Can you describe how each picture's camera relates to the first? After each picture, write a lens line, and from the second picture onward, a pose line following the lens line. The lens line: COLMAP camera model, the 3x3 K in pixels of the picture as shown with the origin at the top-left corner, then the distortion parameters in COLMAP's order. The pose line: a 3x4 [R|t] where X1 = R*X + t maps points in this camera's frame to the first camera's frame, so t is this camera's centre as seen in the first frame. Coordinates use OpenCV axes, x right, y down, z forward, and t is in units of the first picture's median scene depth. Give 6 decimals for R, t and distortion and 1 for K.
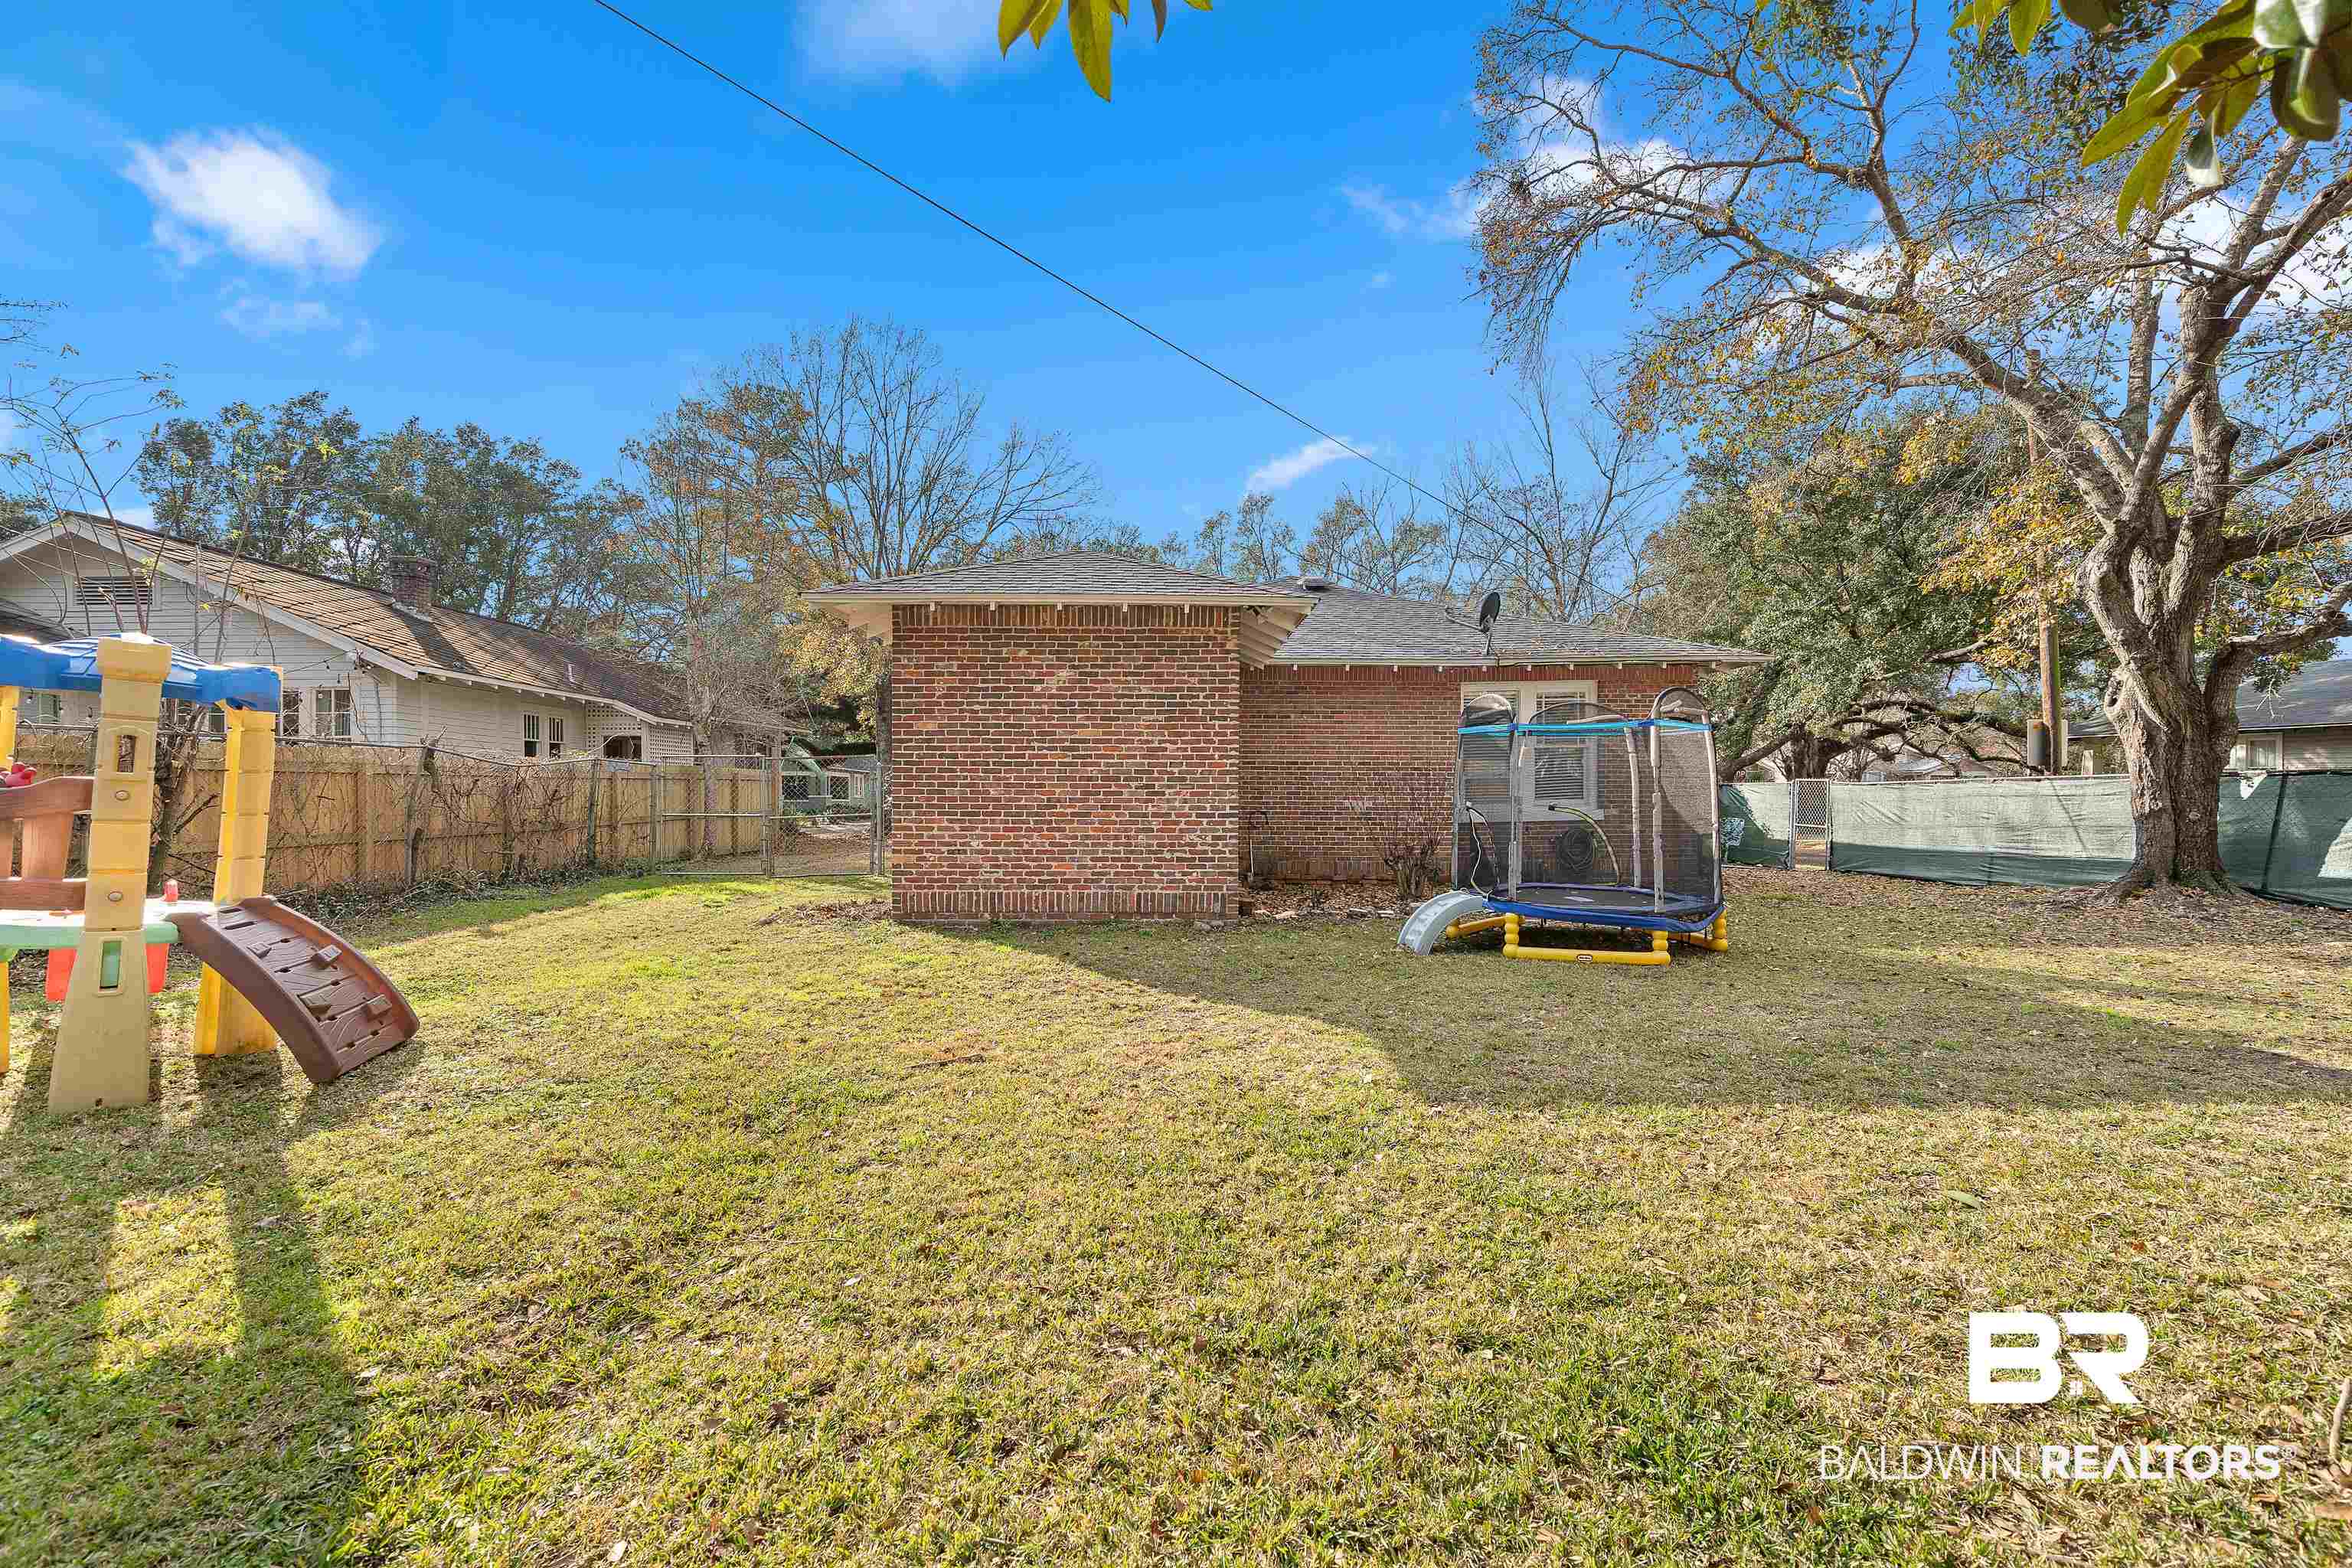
lens RADIAL K [[997.2, 0, 1171.8], [0, 997.2, 784.8], [0, 0, 1]] dist [0.000266, -0.000708]
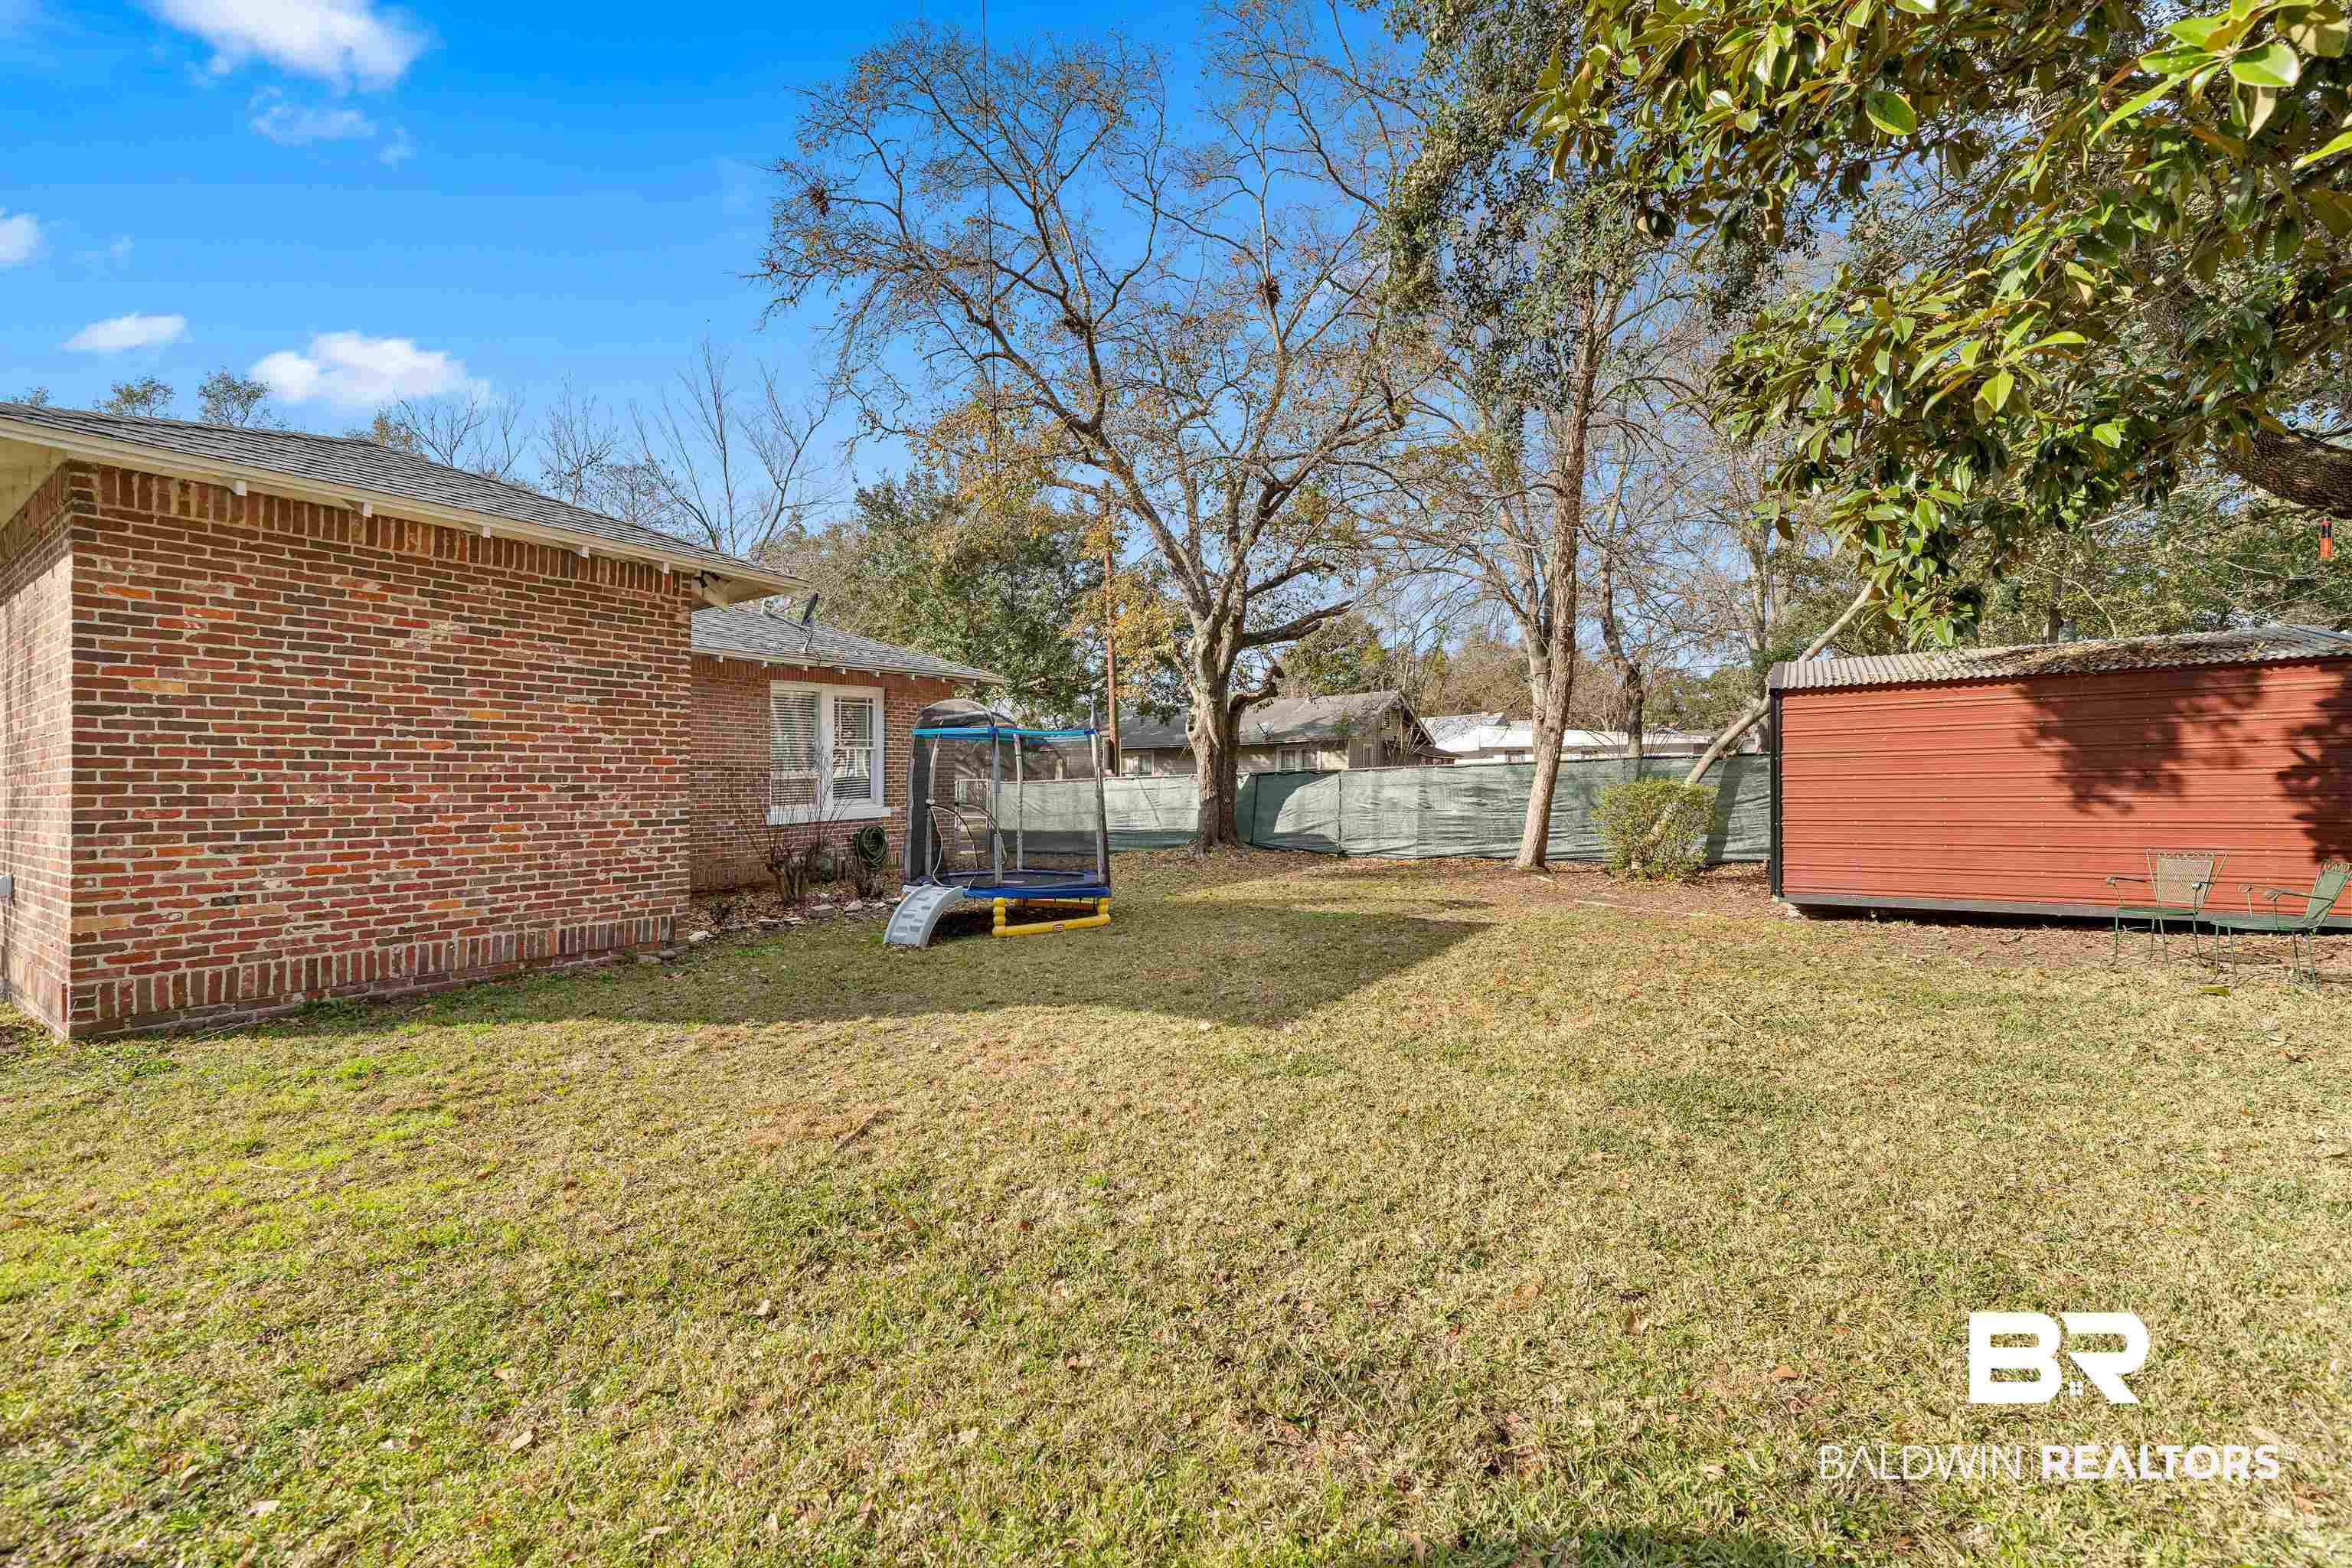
lens RADIAL K [[997.2, 0, 1171.4], [0, 997.2, 787.7], [0, 0, 1]] dist [0.000266, -0.000708]
pose [[0.540334, -0.009442, 0.841398, -0.417473], [0.011025, 0.999931, 0.004140, 0.003092], [-0.841379, 0.007040, 0.540400, 0.201145]]
